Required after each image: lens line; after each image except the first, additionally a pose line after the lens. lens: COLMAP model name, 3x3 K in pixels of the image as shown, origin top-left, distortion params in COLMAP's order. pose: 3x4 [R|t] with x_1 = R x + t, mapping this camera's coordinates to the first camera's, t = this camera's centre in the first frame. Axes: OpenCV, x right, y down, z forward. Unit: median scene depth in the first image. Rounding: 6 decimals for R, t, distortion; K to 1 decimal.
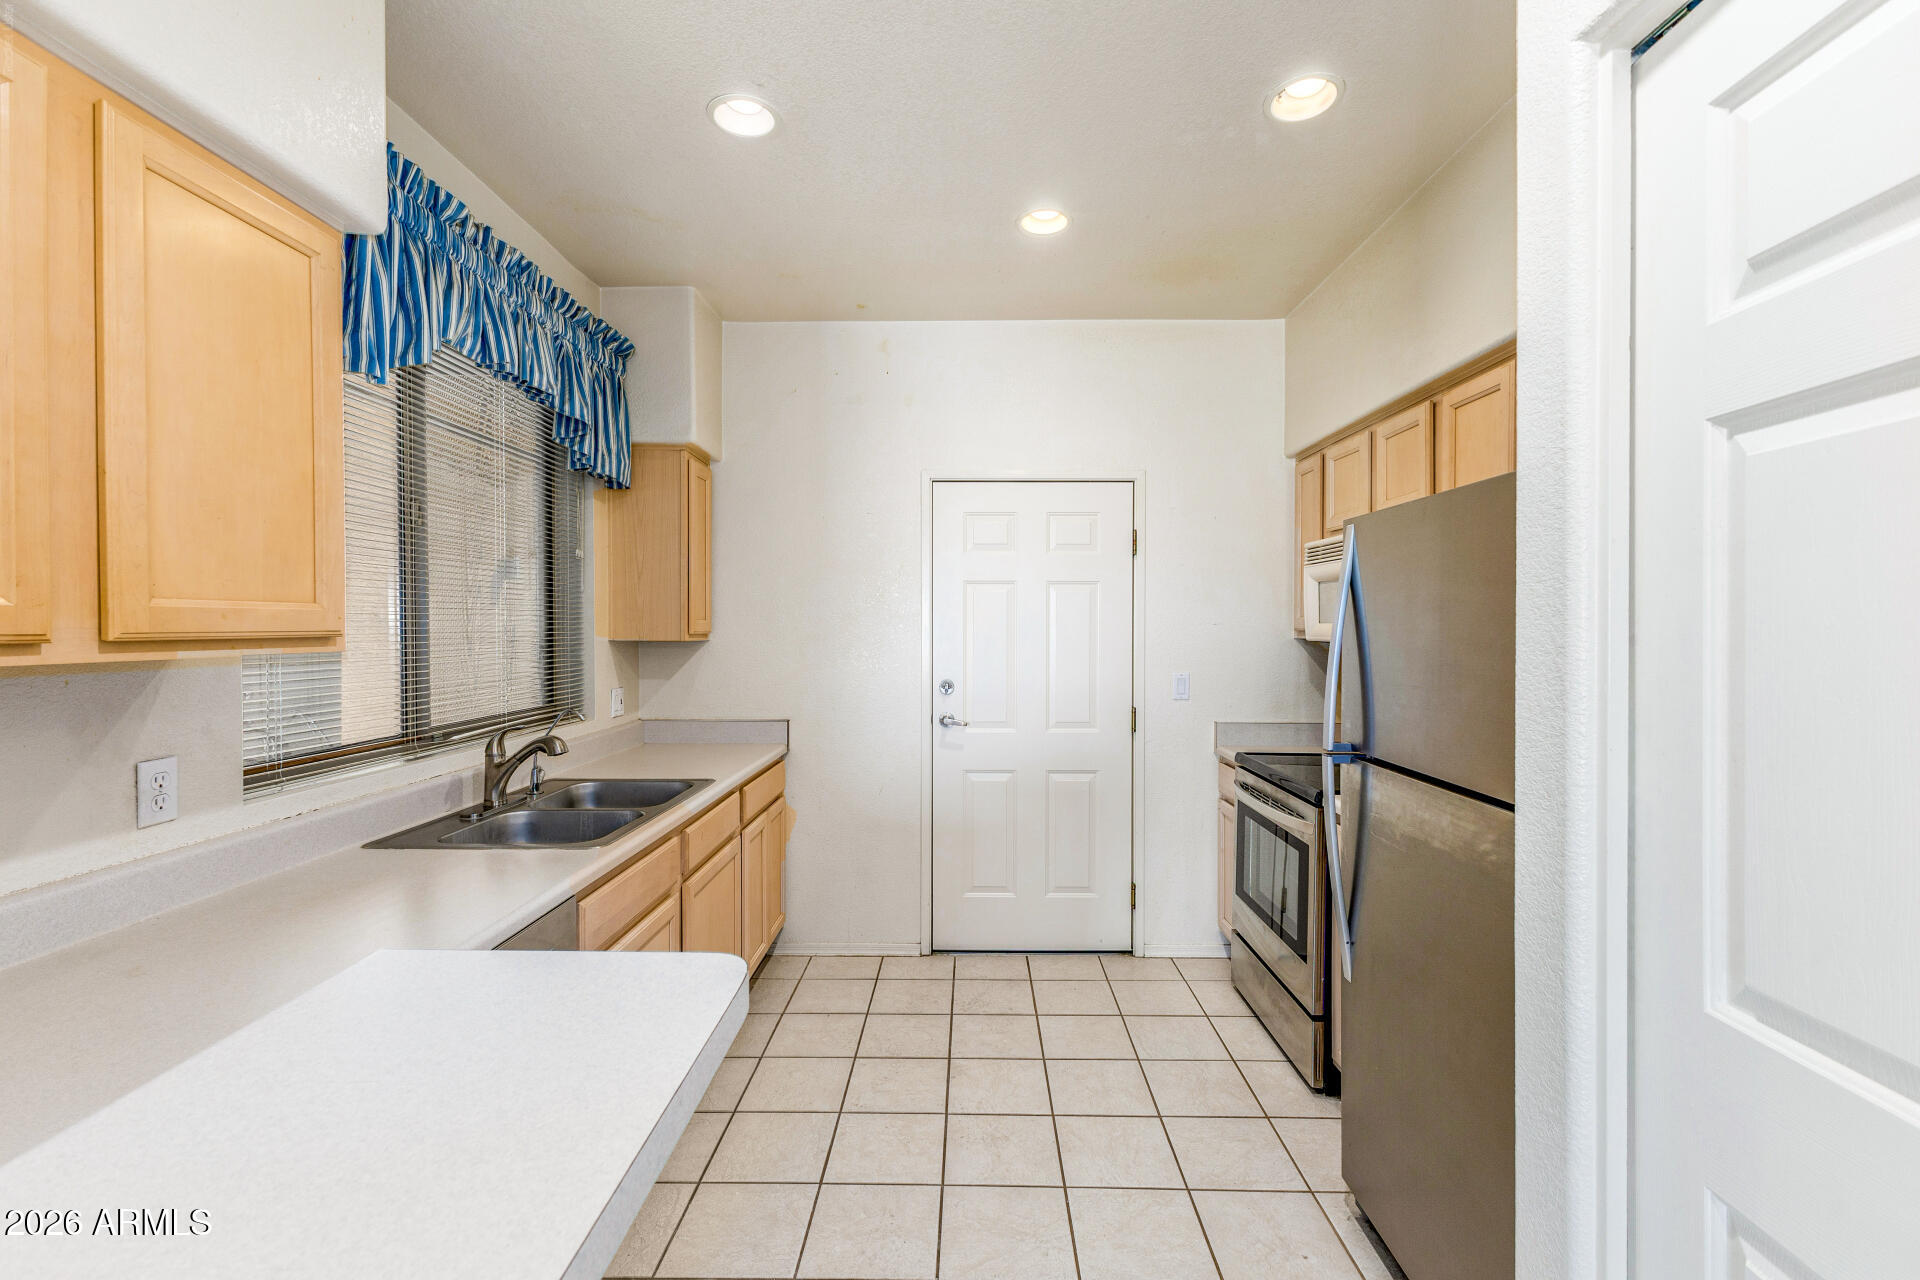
lens RADIAL K [[841.4, 0, 963.0], [0, 841.4, 633.1], [0, 0, 1]] dist [0.011948, -0.004160]
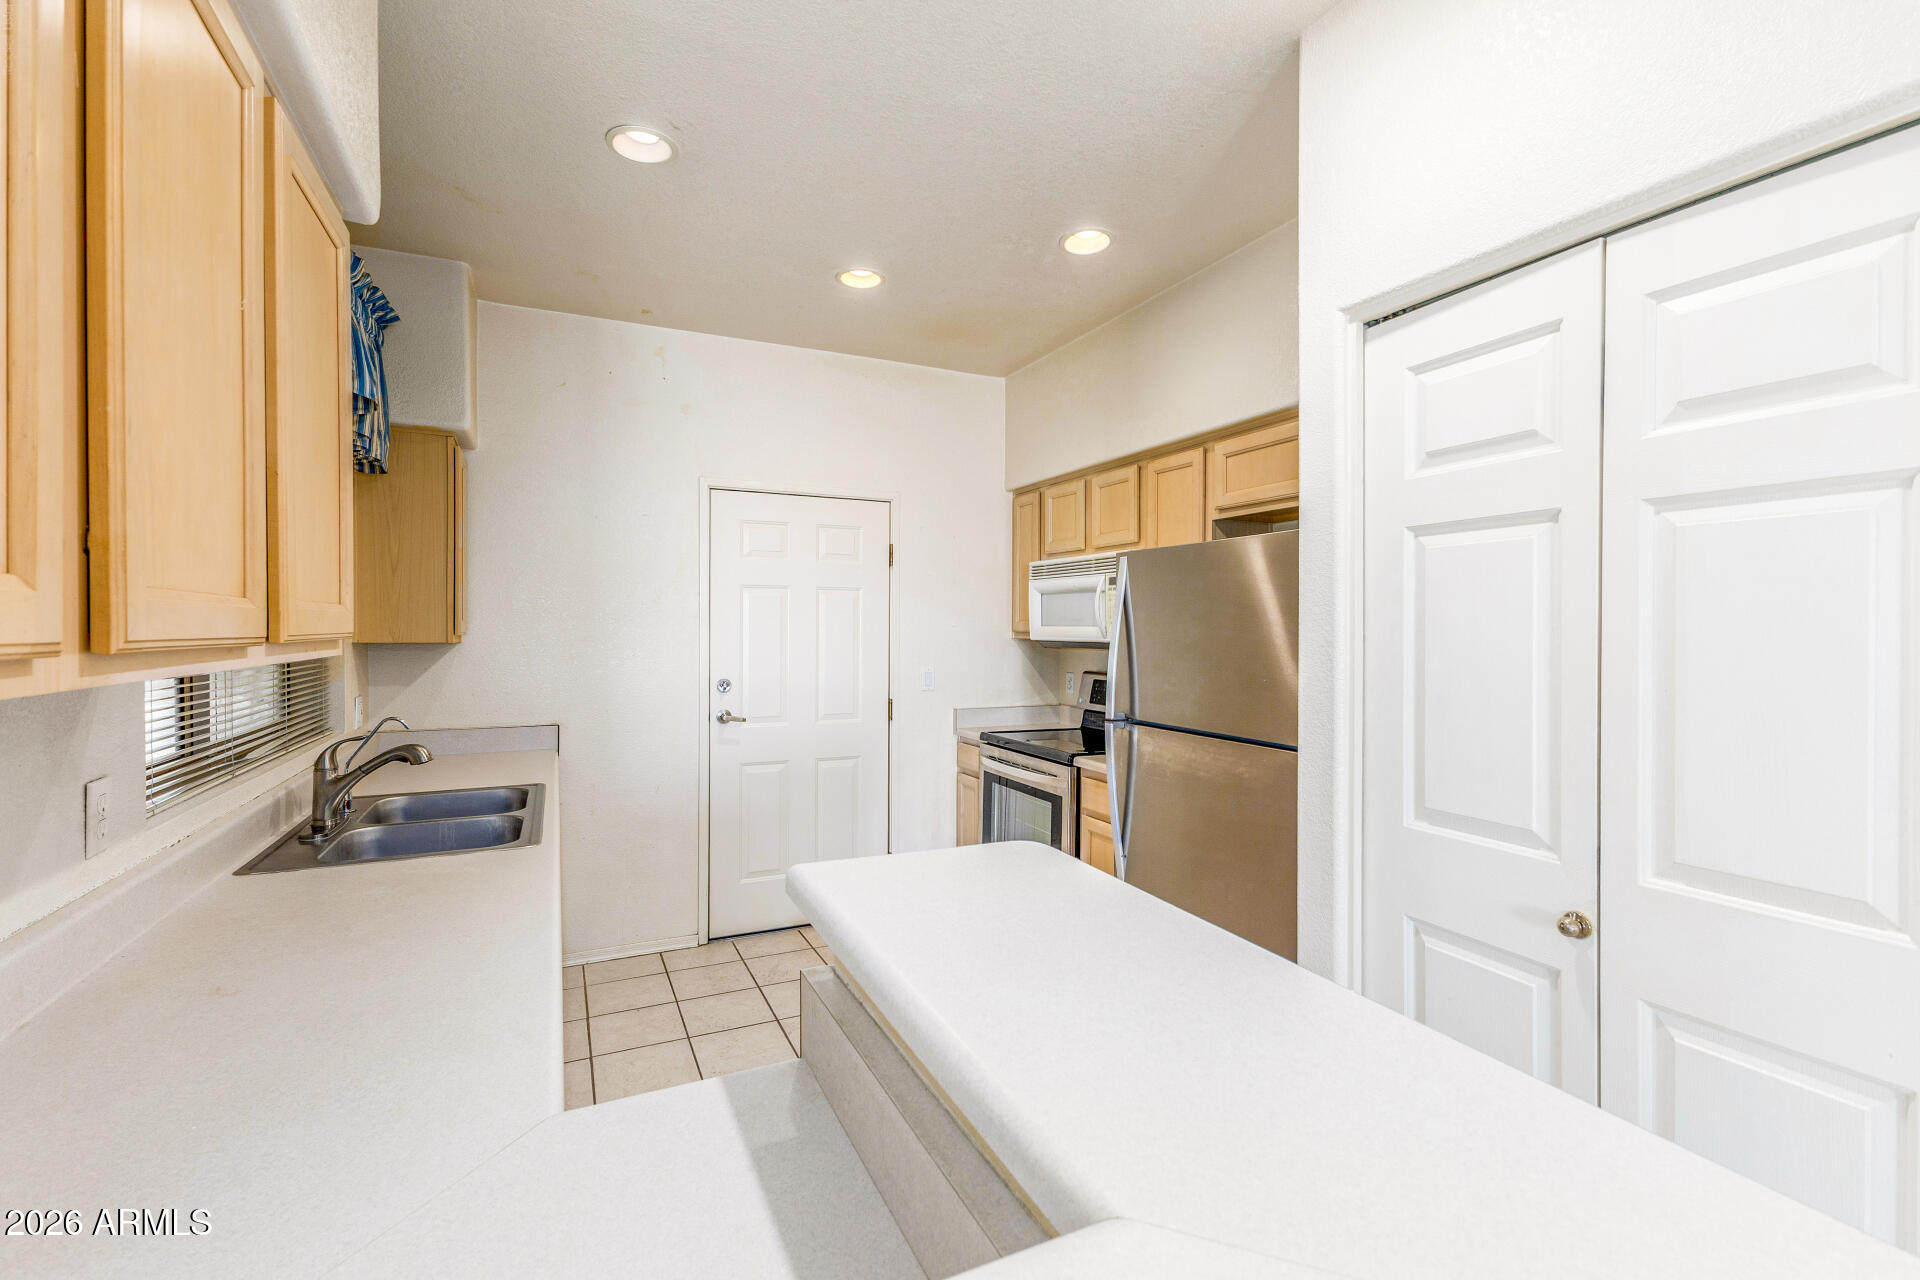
lens RADIAL K [[841.4, 0, 964.8], [0, 841.4, 633.2], [0, 0, 1]] dist [0.011948, -0.004160]
pose [[0.896627, -0.000175, 0.442787, -0.944910], [0.000224, 1.000000, -0.000060, -0.004398], [-0.442787, 0.000153, 0.896627, -0.322643]]
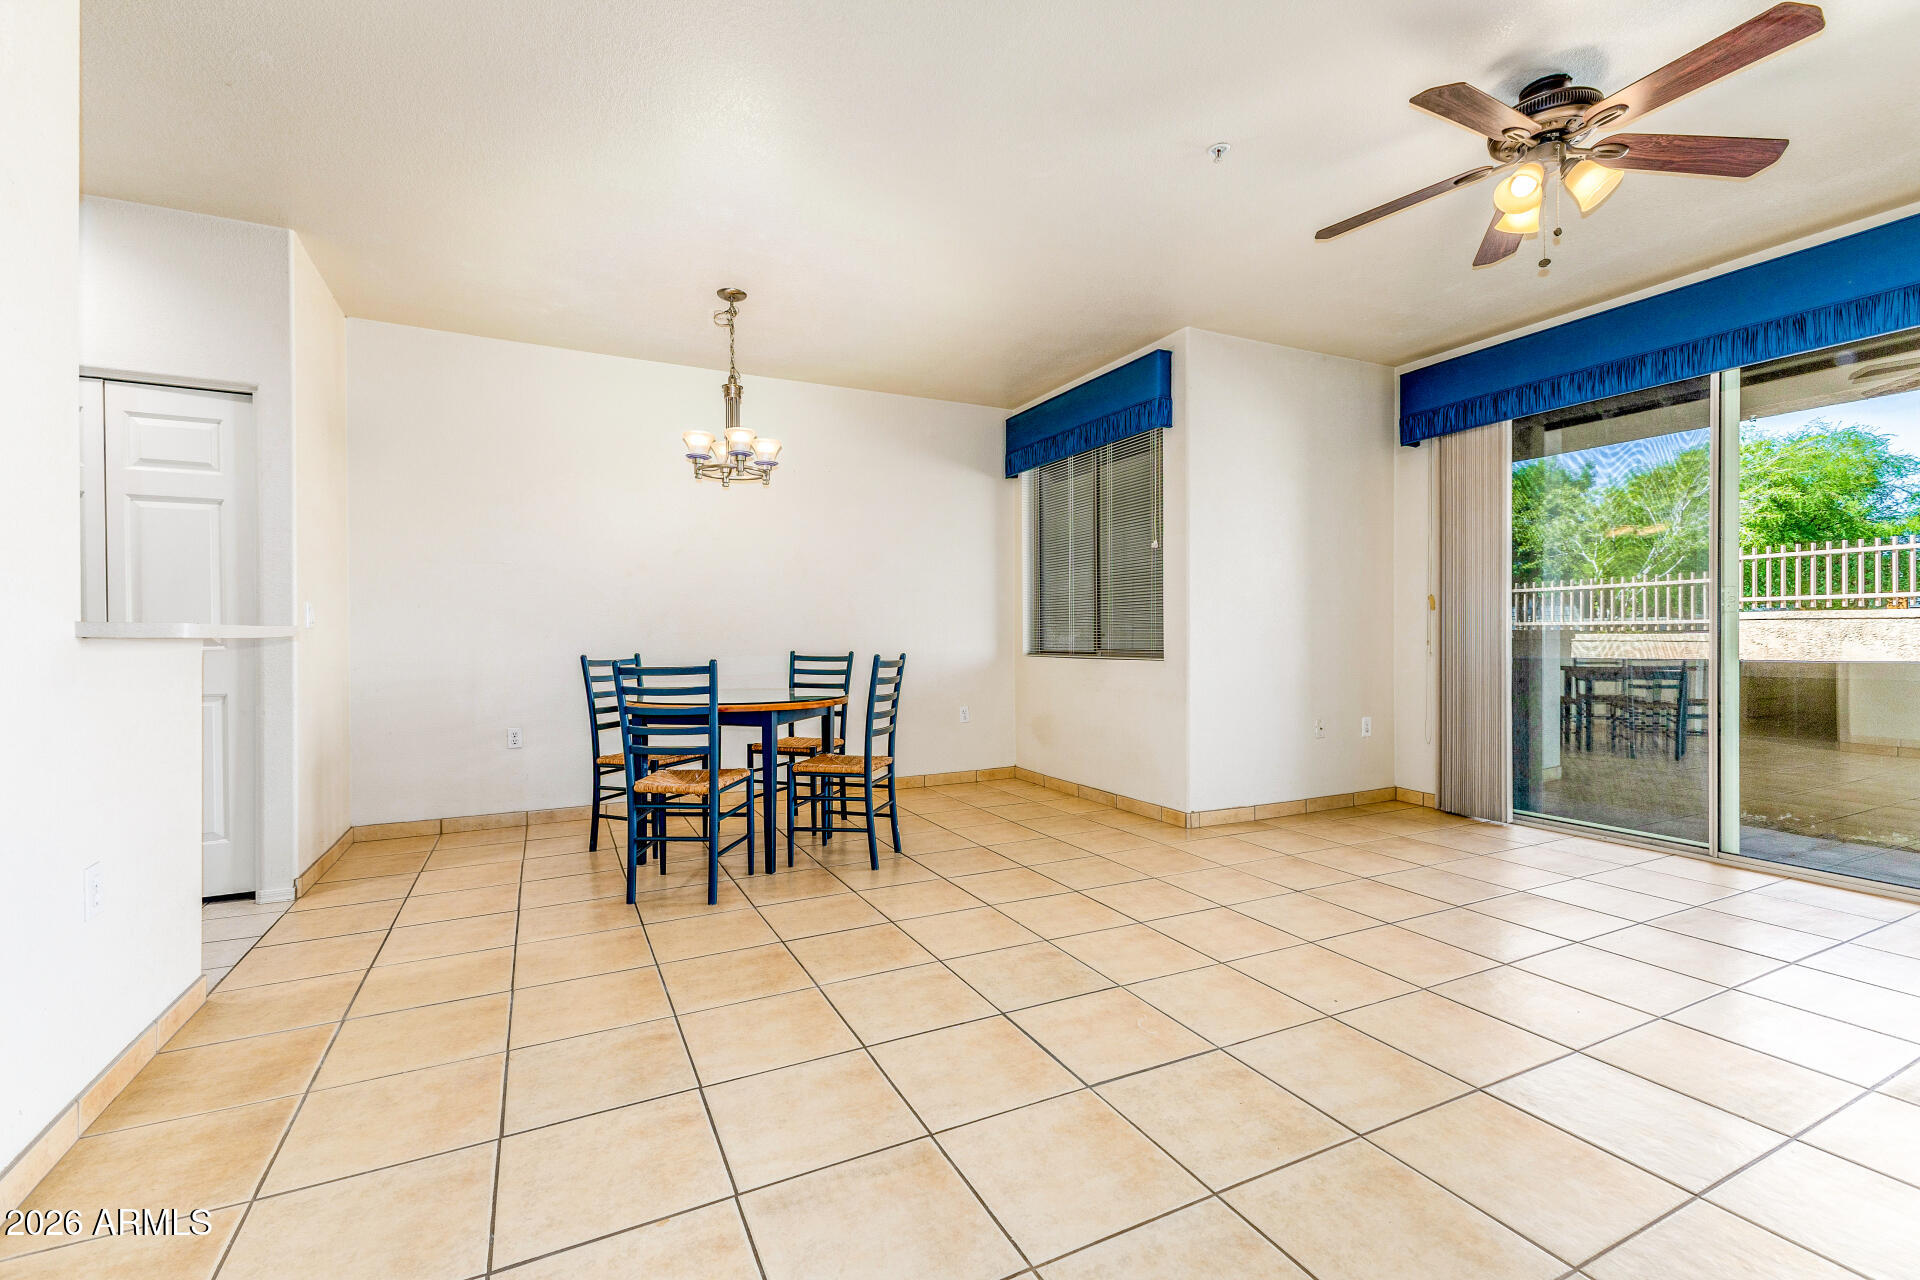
lens RADIAL K [[841.4, 0, 950.5], [0, 841.4, 639.7], [0, 0, 1]] dist [0.011948, -0.004160]
pose [[-0.454088, -0.001638, 0.890955, -4.309026], [0.010262, 0.999922, 0.007069, 0.426814], [-0.890898, 0.012353, -0.454036, -1.068720]]
